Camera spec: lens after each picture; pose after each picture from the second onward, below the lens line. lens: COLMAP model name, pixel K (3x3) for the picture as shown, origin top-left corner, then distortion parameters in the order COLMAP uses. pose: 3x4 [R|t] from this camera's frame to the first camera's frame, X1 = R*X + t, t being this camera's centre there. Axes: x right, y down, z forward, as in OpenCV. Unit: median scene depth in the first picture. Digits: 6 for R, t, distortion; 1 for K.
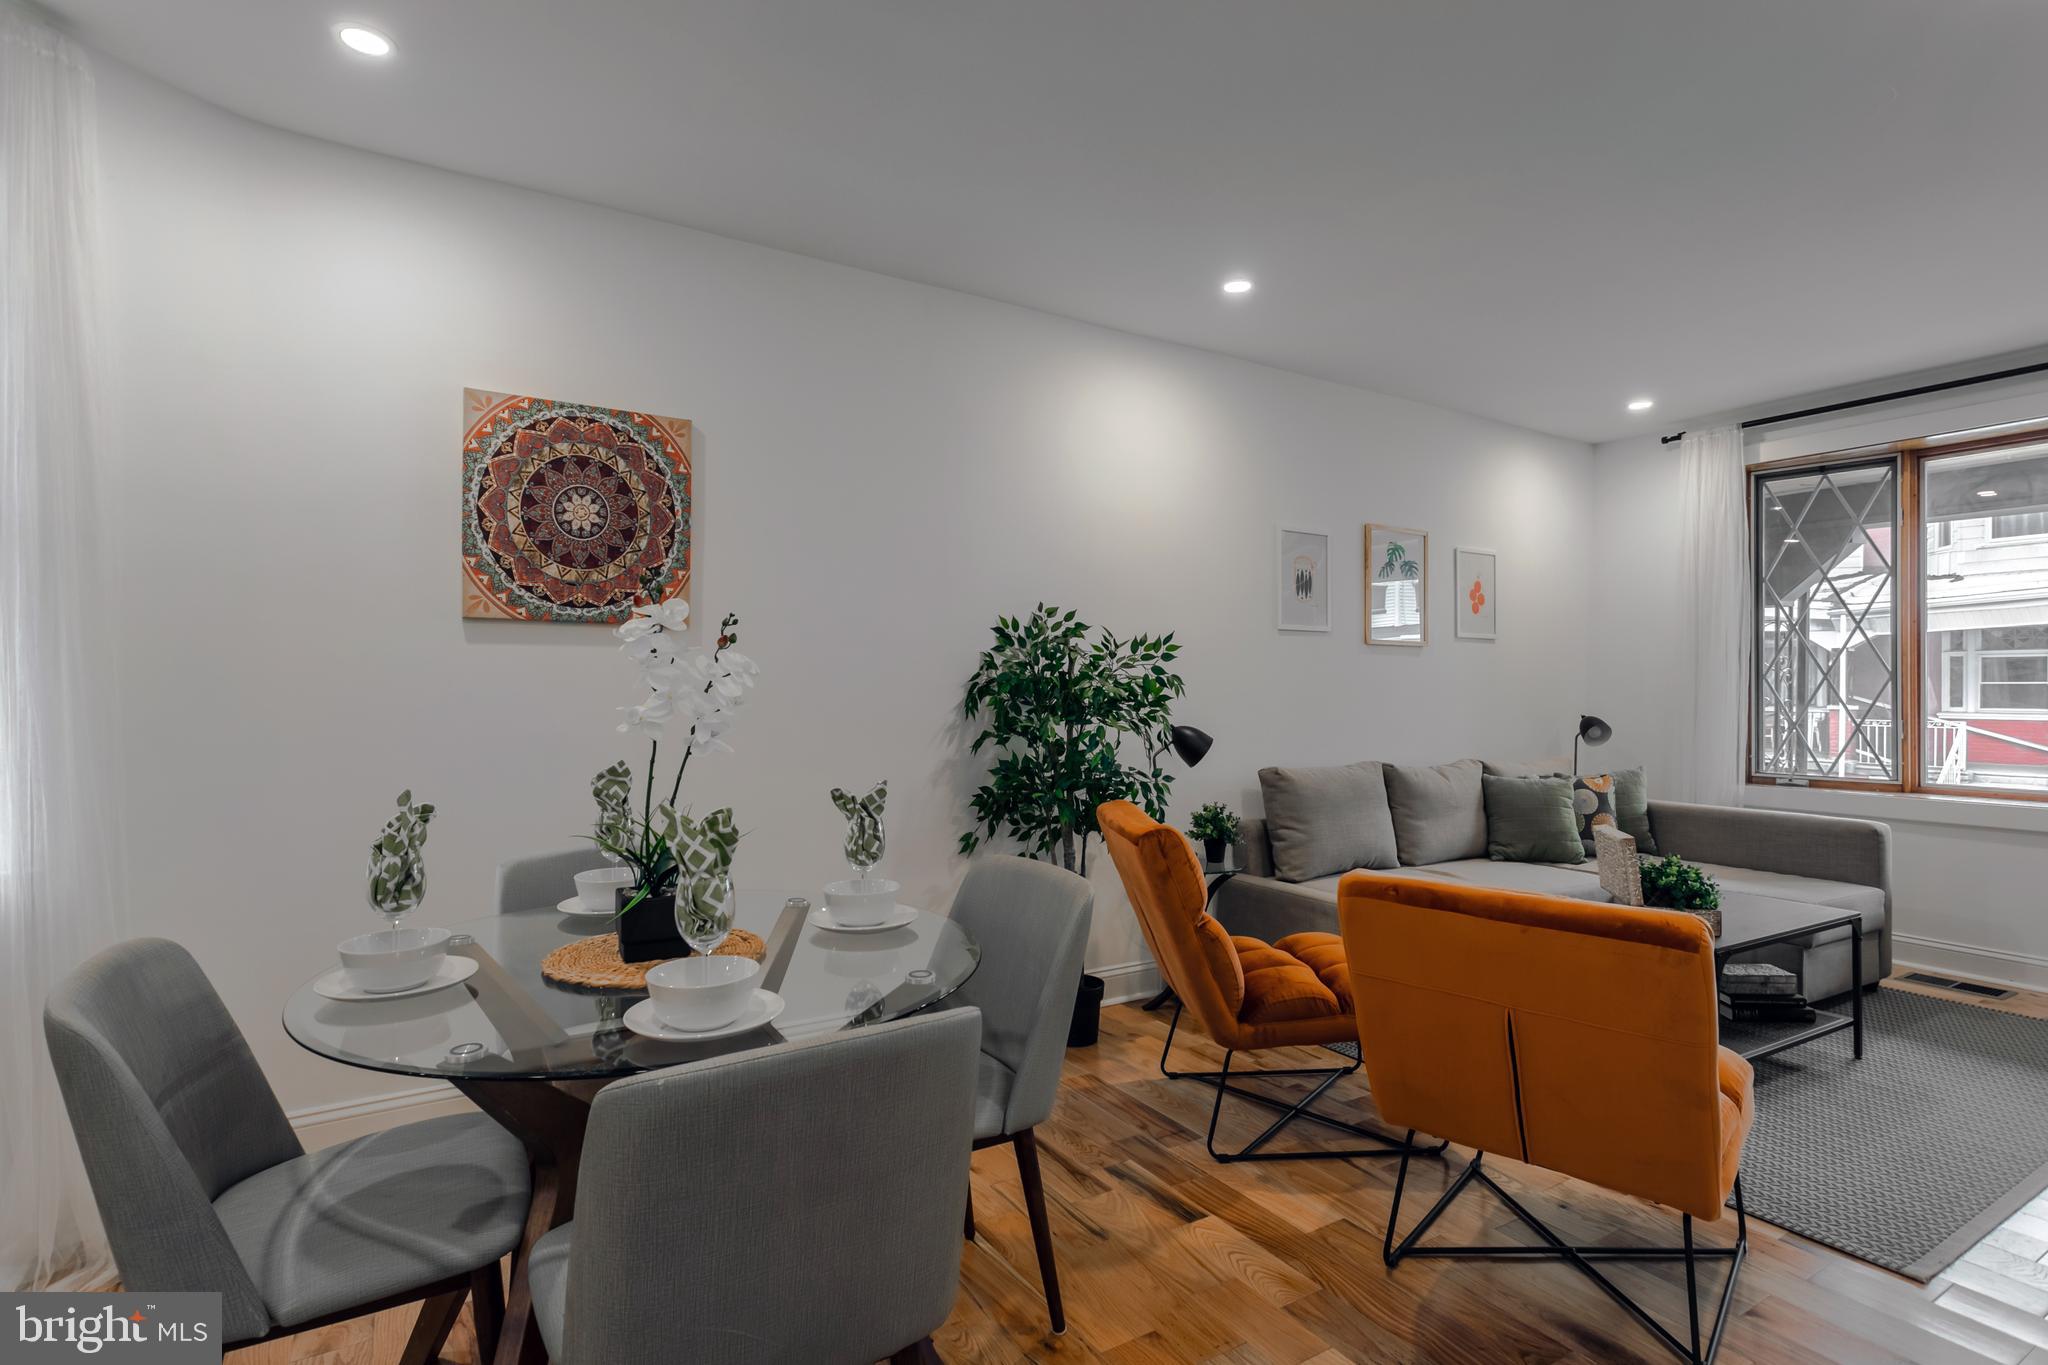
lens RADIAL K [[994.4, 0, 1060.9], [0, 994.4, 689.4], [0, 0, 1]] dist [0.003180, 0.002391]
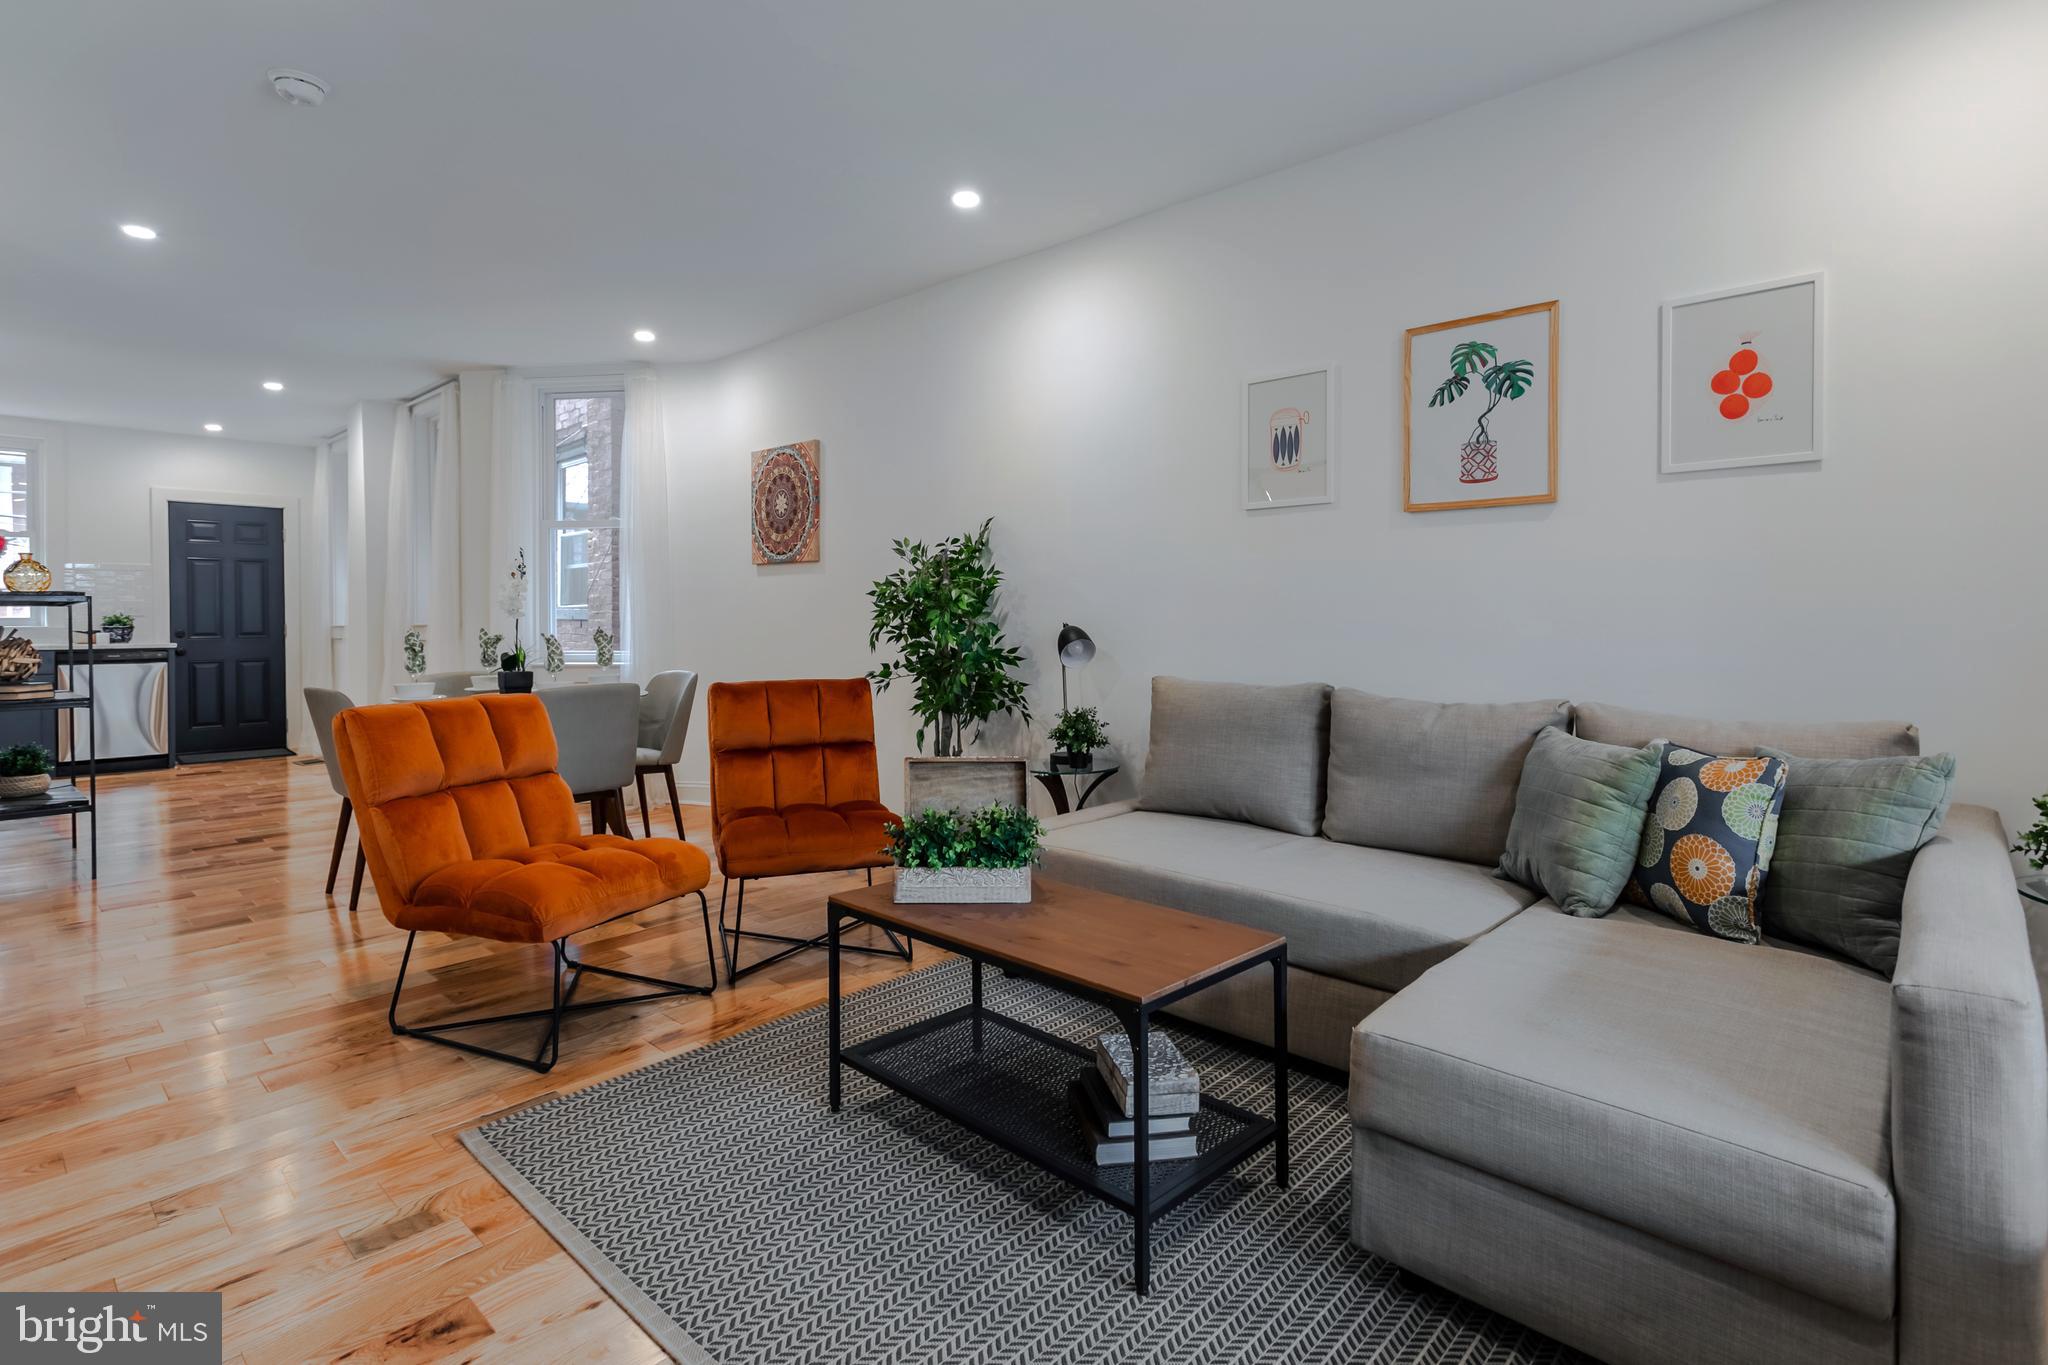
lens RADIAL K [[994.4, 0, 997.4], [0, 994.4, 640.6], [0, 0, 1]] dist [0.003180, 0.002391]
pose [[0.253616, 0.018722, -0.967124, 0.919012], [0.002229, 0.999799, 0.019939, 0.026911], [0.967302, -0.007212, 0.253523, 0.590796]]
